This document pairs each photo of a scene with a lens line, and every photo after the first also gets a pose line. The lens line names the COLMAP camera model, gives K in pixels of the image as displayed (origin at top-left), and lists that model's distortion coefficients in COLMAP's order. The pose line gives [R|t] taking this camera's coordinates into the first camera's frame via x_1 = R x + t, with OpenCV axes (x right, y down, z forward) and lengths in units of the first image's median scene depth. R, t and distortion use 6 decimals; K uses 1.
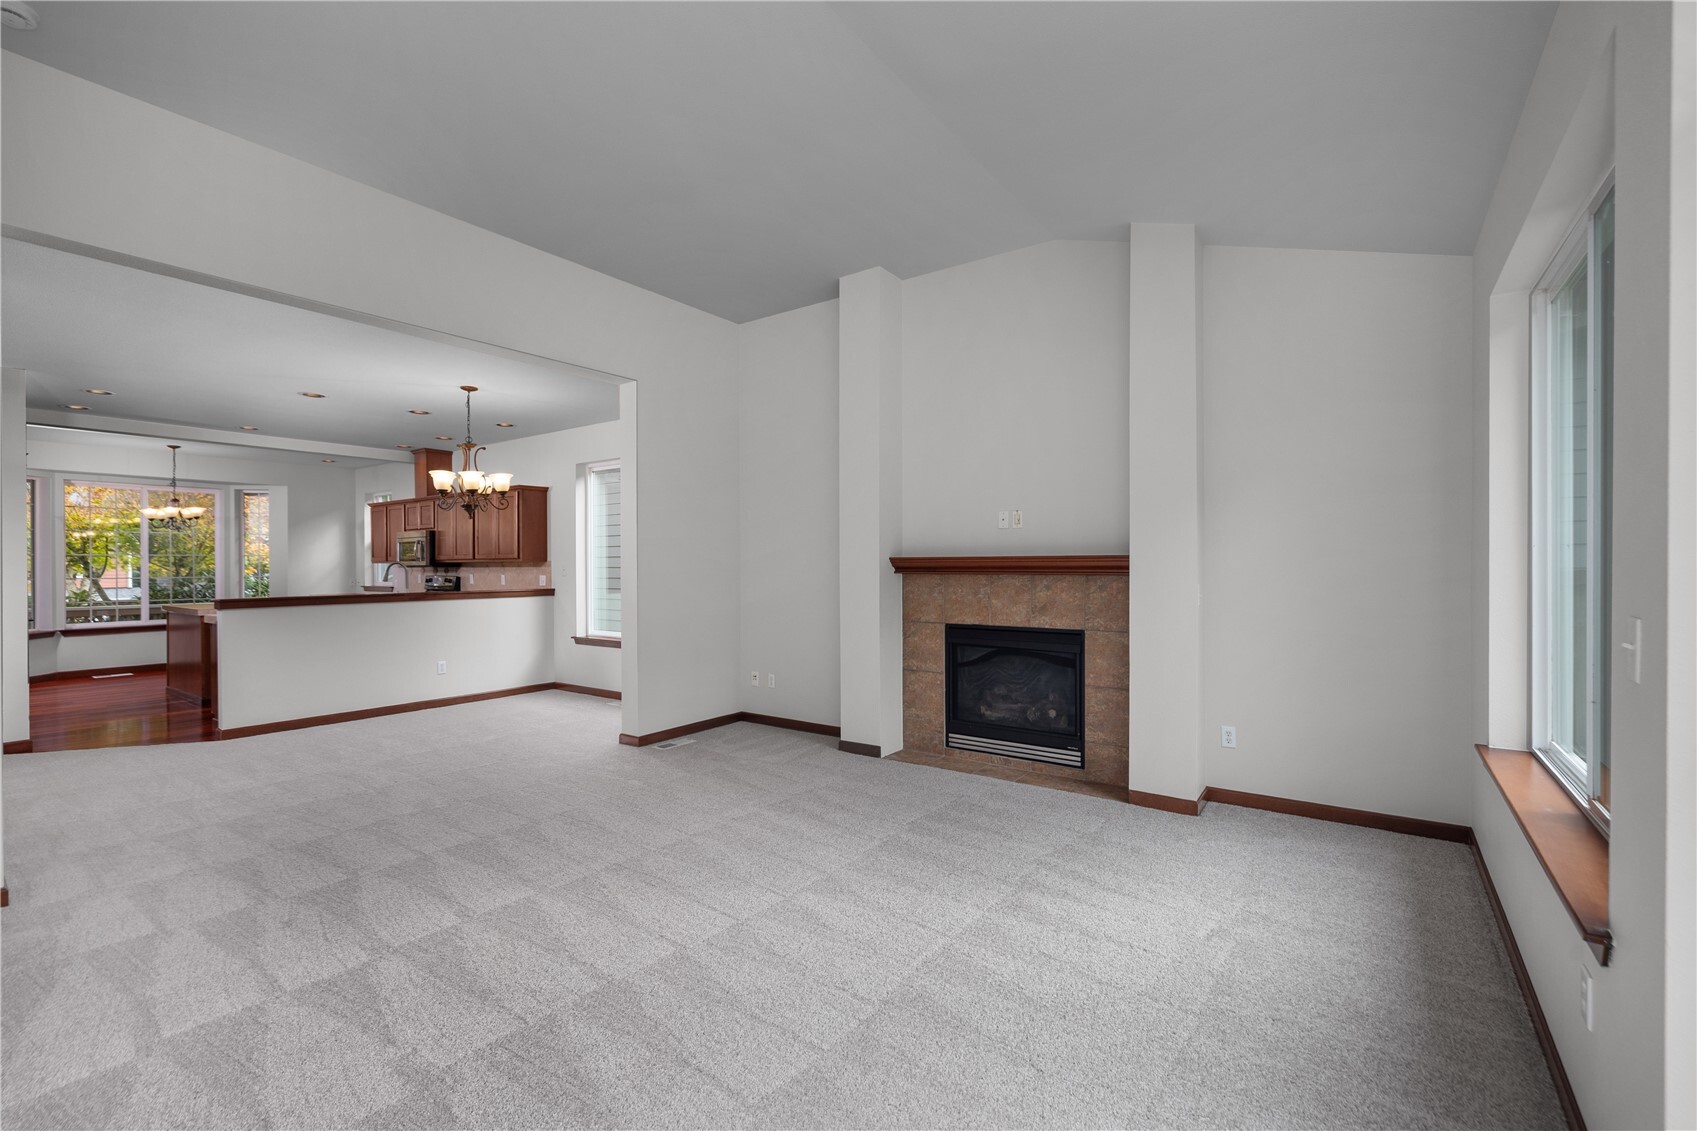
lens RADIAL K [[742.5, 0, 863.6], [0, 742.5, 566.4], [0, 0, 1]] dist [-0.002402, 0.000080]
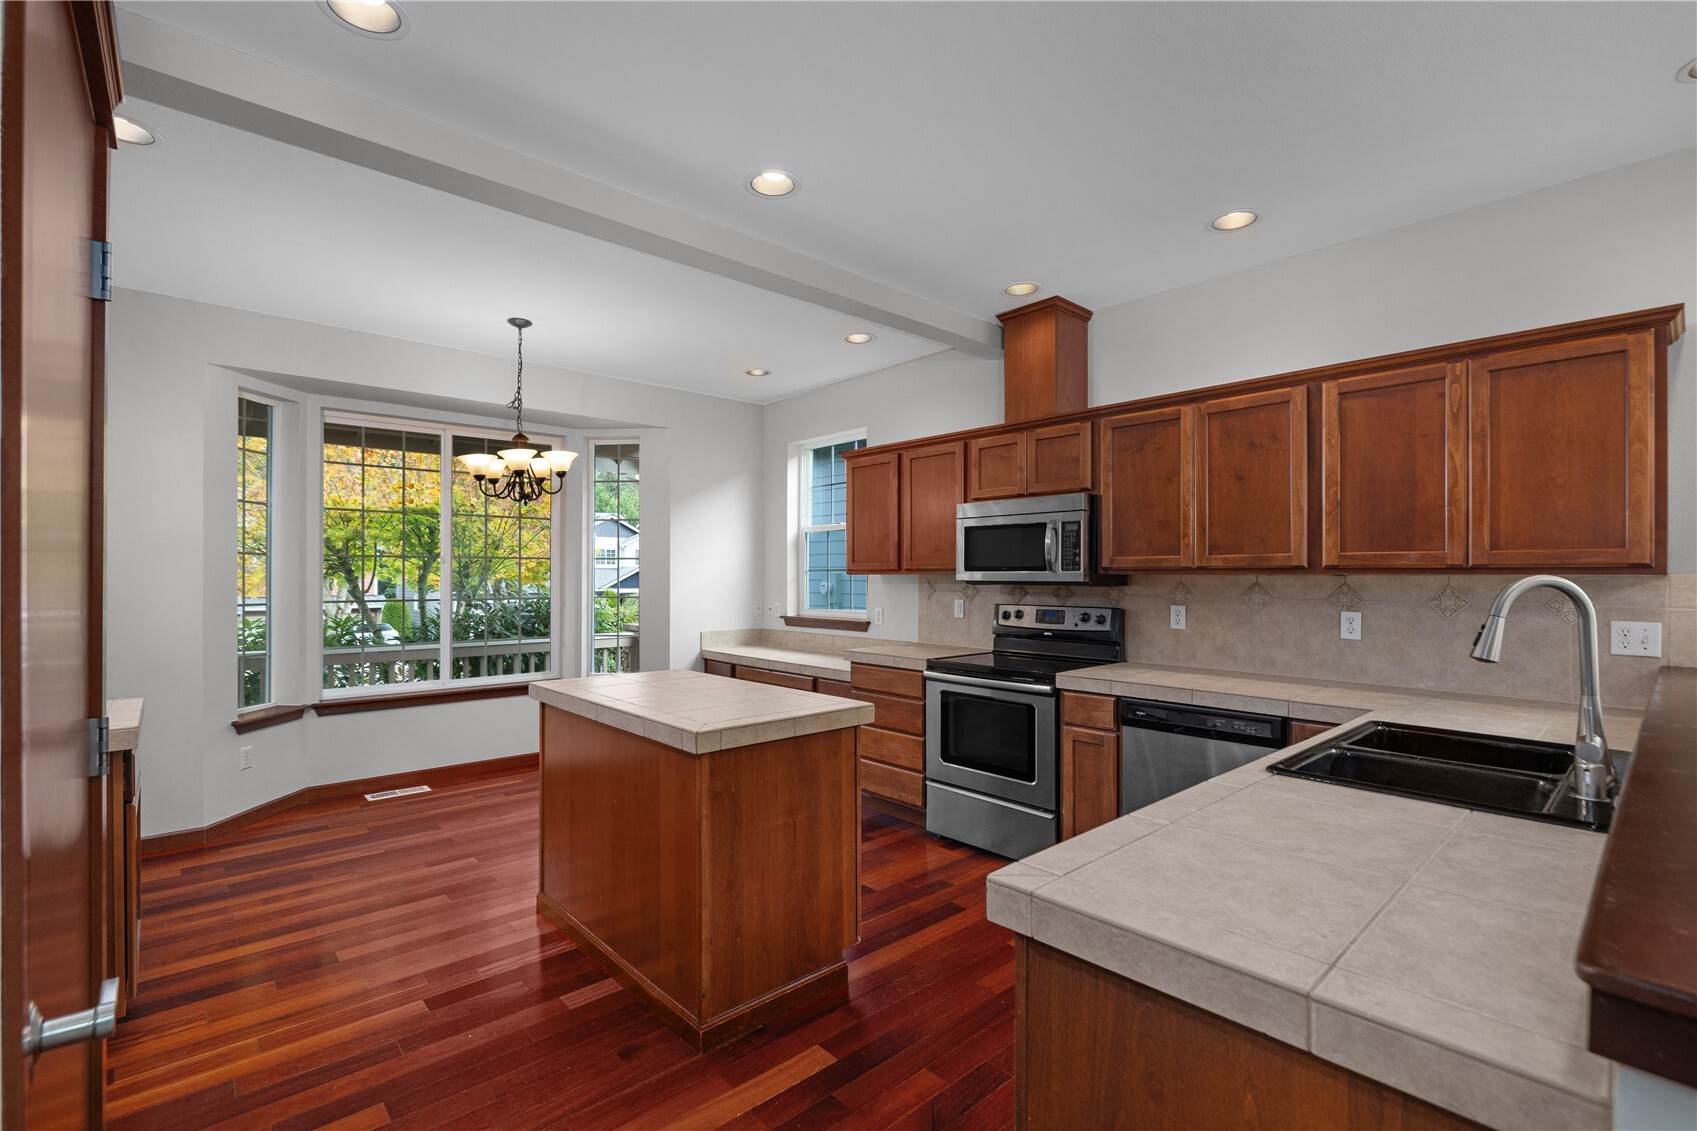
lens RADIAL K [[750.9, 0, 856.2], [0, 750.9, 575.1], [0, 0, 1]] dist [-0.000032, -0.000385]
pose [[0.978927, 0.008080, -0.204050, -1.147353], [-0.008315, 0.999965, -0.000296, -0.008482], [0.204040, 0.001986, 0.978960, 1.065033]]
